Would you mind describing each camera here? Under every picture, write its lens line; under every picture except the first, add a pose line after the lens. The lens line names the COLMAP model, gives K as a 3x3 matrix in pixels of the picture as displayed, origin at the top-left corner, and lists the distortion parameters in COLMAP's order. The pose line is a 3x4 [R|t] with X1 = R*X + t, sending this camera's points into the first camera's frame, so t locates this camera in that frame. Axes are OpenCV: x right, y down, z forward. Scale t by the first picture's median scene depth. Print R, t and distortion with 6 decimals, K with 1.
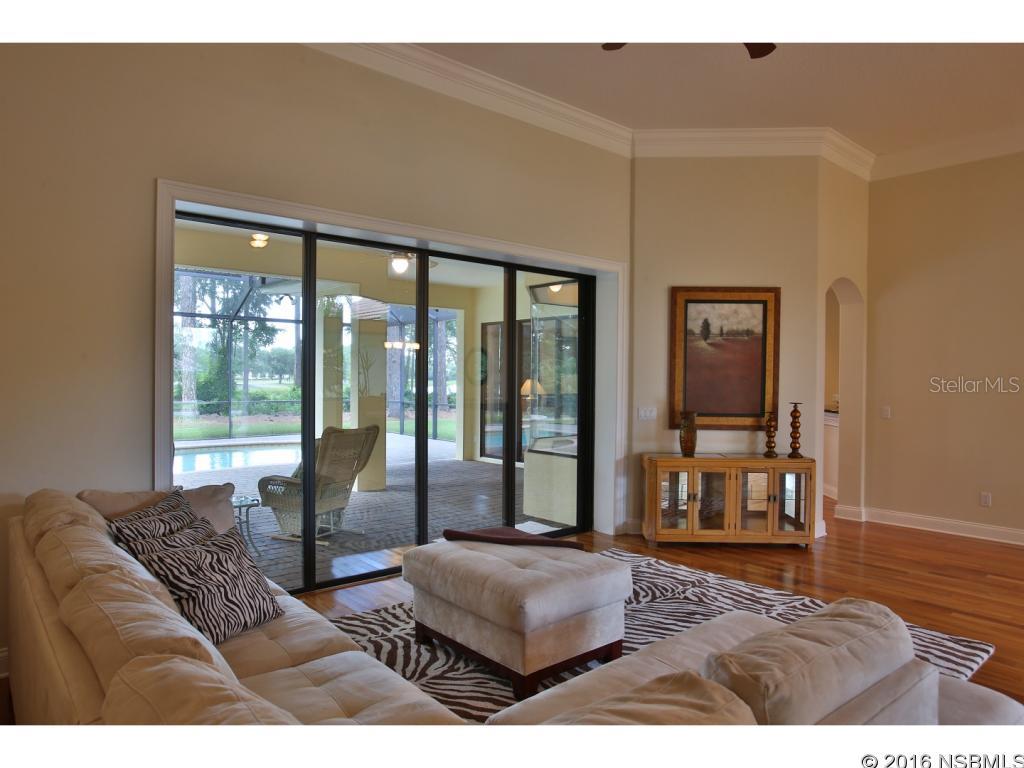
lens RADIAL K [[646.8, 0, 512.6], [0, 646.8, 381.9], [0, 0, 1]] dist [-0.006769, -0.001389]
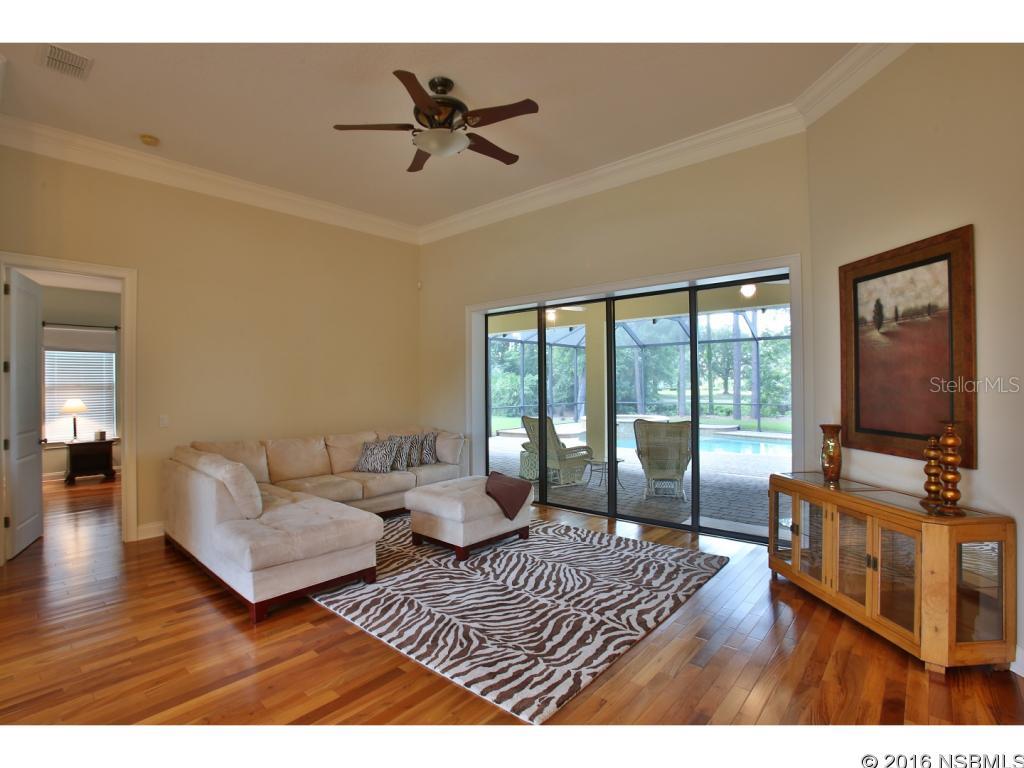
lens RADIAL K [[486.2, 0, 513.1], [0, 486.2, 384.2], [0, 0, 1]] dist [-0.031132, 0.004873]
pose [[0.157788, -0.015715, -0.987348, 0.764706], [0.000173, 0.999874, -0.015886, 0.005633], [0.987473, 0.002336, 0.157771, 0.515818]]
